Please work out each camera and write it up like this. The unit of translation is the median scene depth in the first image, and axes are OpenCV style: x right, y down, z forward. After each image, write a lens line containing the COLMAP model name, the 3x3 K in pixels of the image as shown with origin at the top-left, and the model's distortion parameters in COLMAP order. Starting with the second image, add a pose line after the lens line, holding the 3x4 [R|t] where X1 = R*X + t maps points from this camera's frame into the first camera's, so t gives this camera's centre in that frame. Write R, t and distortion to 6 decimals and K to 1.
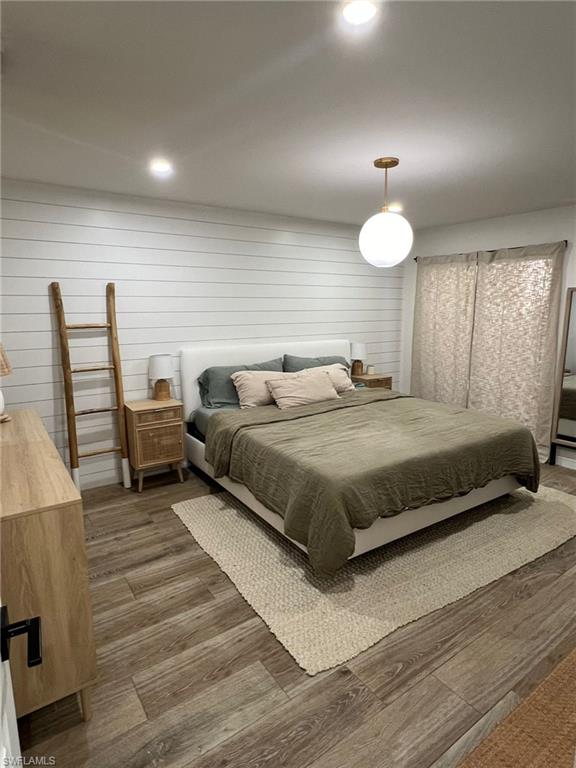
lens RADIAL K [[438.1, 0, 281.7], [0, 438.1, 382.6], [0, 0, 1]] dist [0.002468, 0.000406]
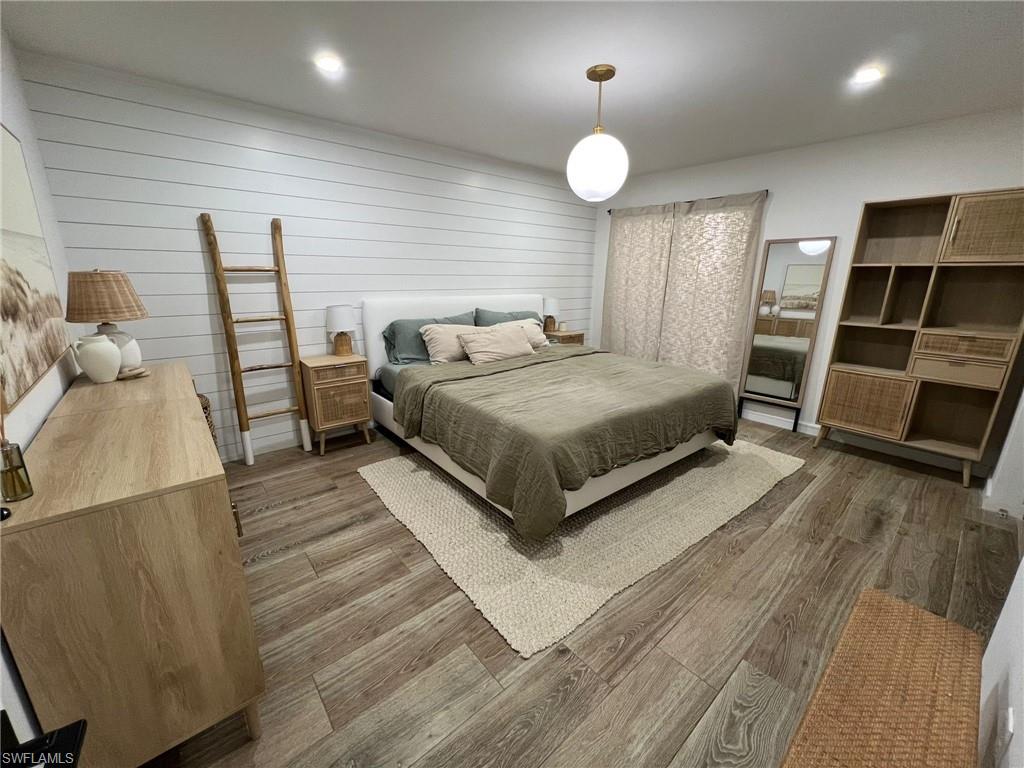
lens RADIAL K [[412.0, 0, 507.1], [0, 412.0, 387.1], [0, 0, 1]] dist [0.000837, -0.000002]
pose [[0.994741, -0.010250, 0.101913, -0.025275], [0.000246, 0.995216, 0.097695, 0.024025], [-0.102427, -0.097156, 0.989985, 0.123833]]
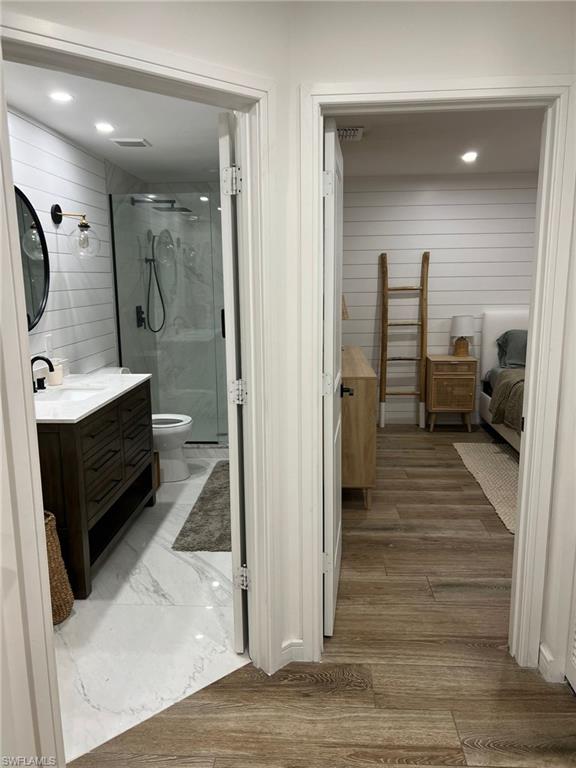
lens RADIAL K [[575.1, 0, 288.0], [0, 575.1, 384.0], [0, 0, 1]] dist [0.025529, -0.003236]
pose [[0.797477, 0.104427, -0.594244, 0.282287], [-0.097029, 0.994286, 0.044513, 0.096557], [0.595497, 0.022161, 0.803052, -0.478060]]
